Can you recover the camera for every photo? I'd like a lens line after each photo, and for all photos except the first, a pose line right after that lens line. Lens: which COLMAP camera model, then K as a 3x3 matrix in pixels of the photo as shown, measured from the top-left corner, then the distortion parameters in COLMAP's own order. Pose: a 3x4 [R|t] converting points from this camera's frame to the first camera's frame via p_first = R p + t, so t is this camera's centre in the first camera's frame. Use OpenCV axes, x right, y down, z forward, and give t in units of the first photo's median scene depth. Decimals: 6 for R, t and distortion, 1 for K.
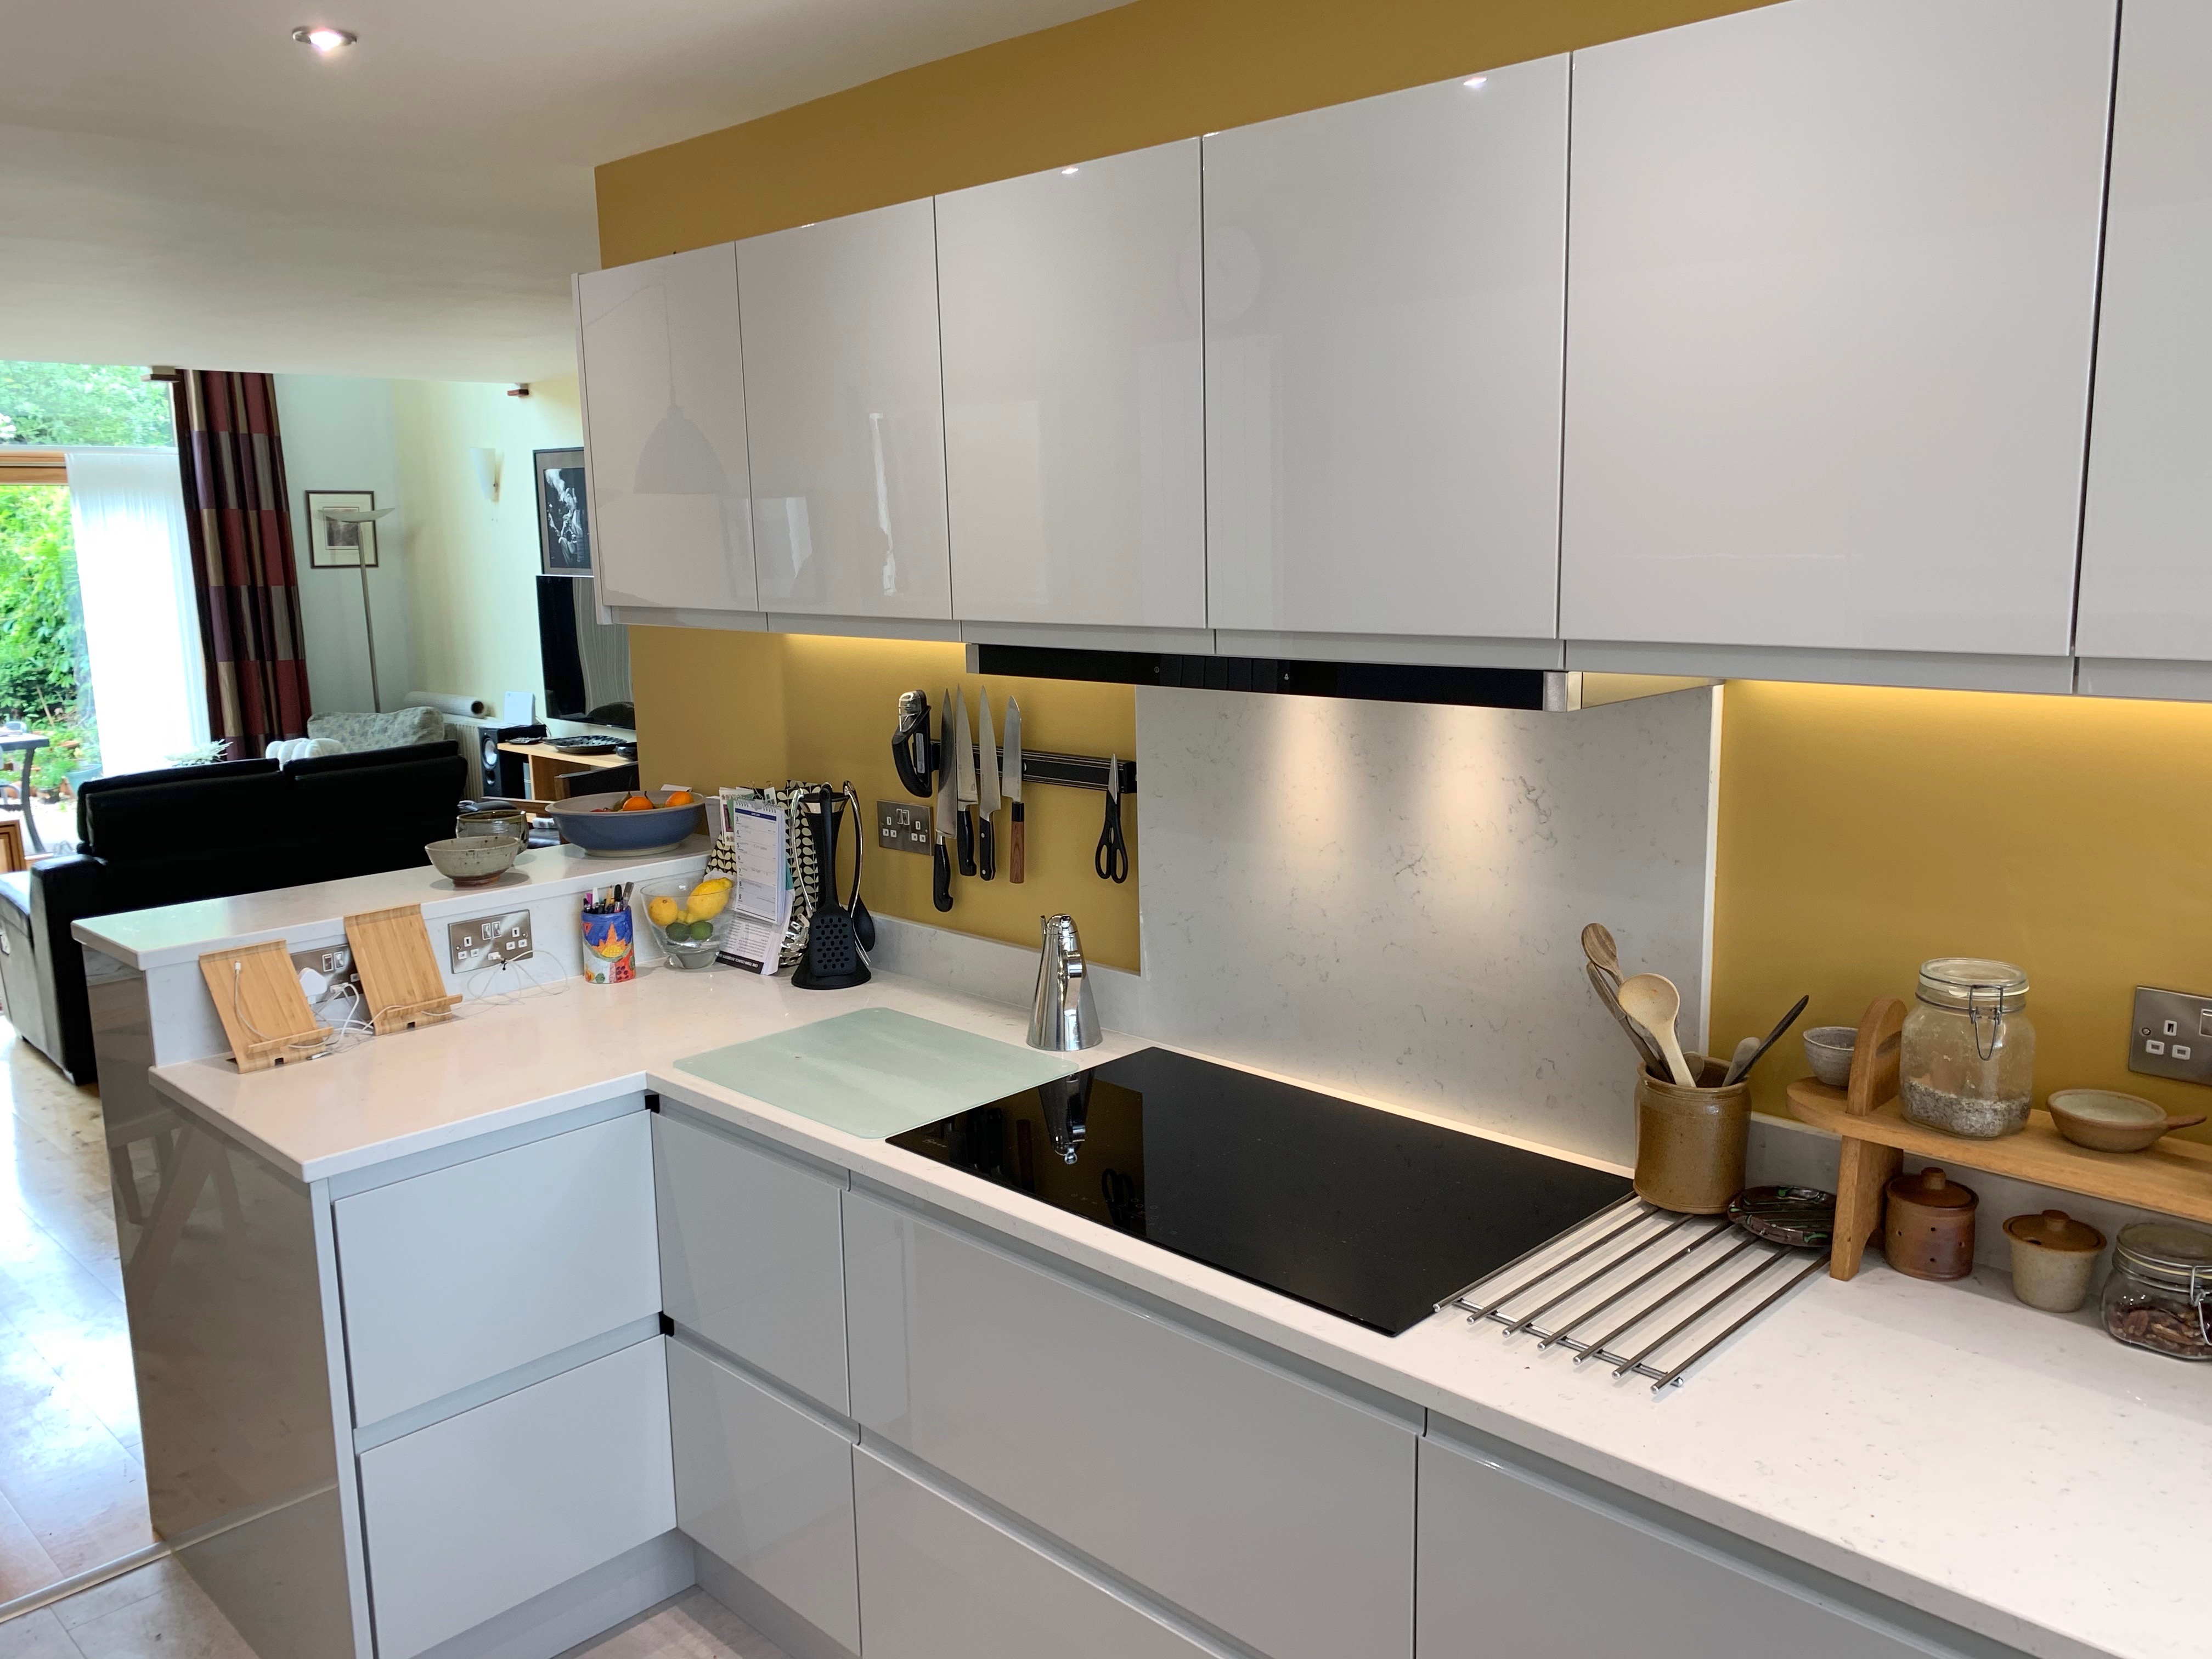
lens RADIAL K [[1737.9, 0, 1106.0], [0, 1737.9, 829.5], [0, 0, 1]] dist [0.069225, -0.007943]
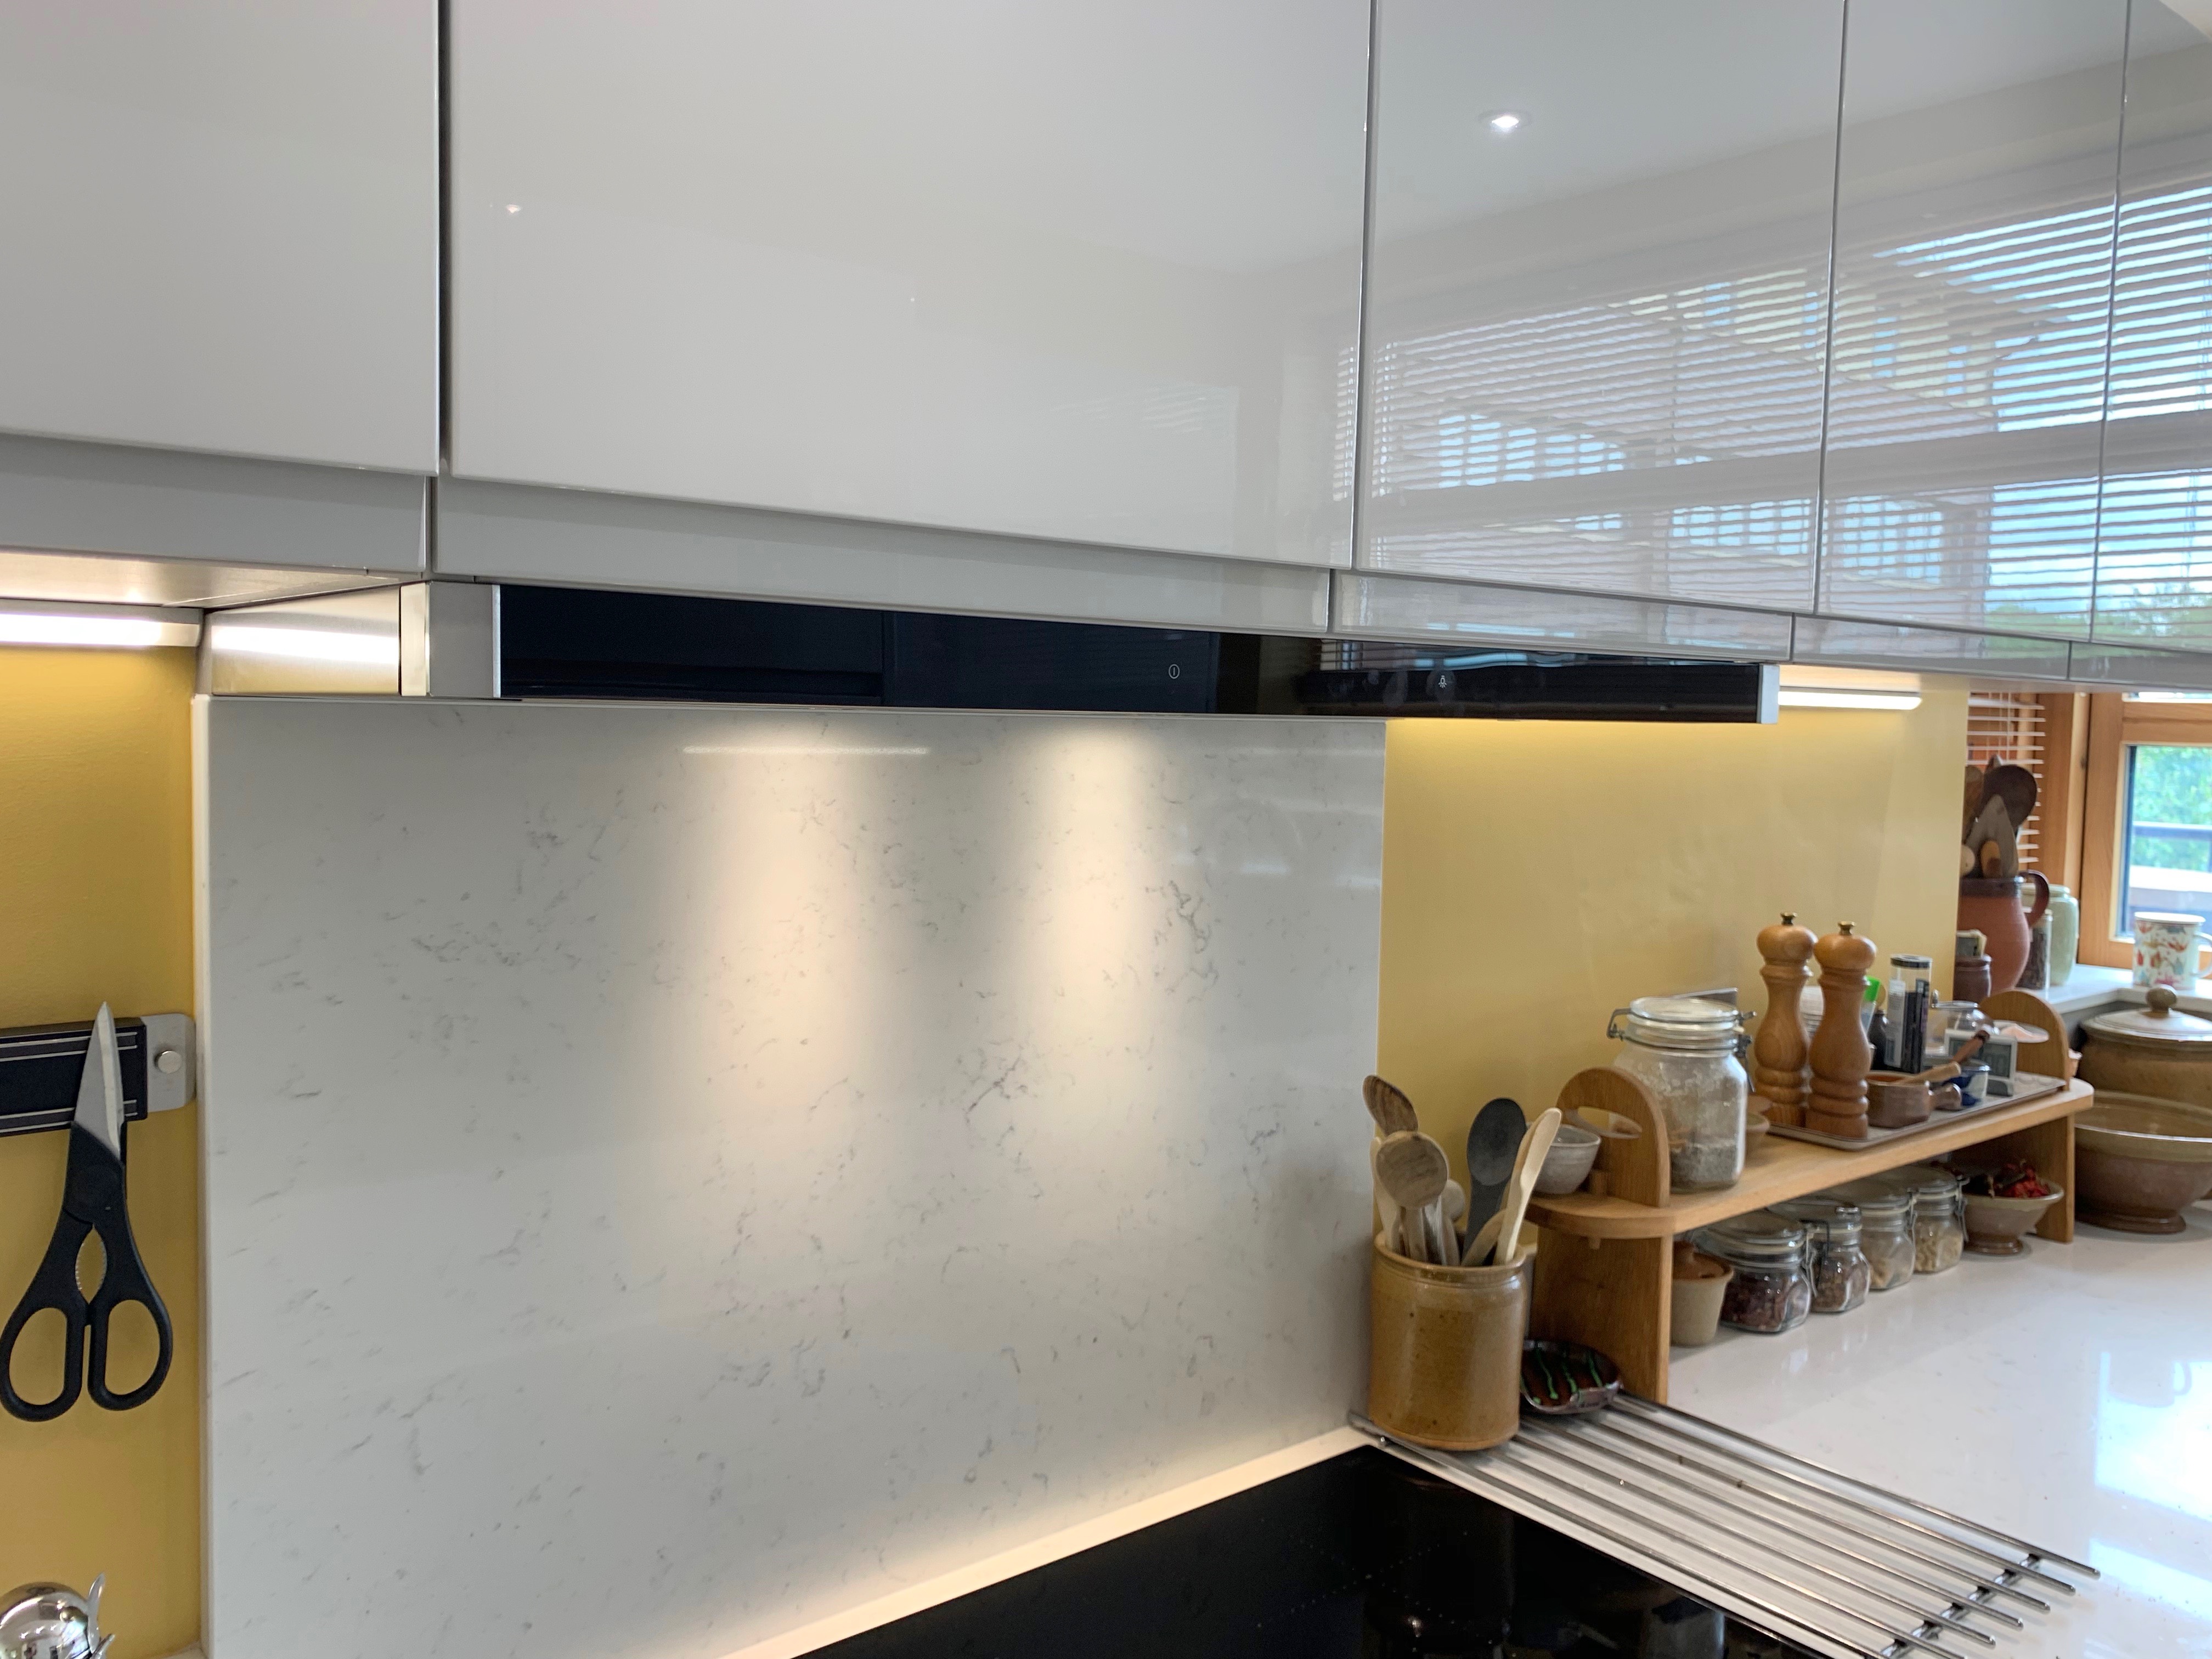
lens RADIAL K [[1737.9, 0, 1106.0], [0, 1737.9, 829.5], [0, 0, 1]] dist [0.069225, -0.007943]
pose [[0.106970, -0.049453, 0.993032, -0.338589], [0.149231, 0.988247, 0.033140, -0.067199], [-0.982999, 0.144647, 0.113092, 0.901794]]
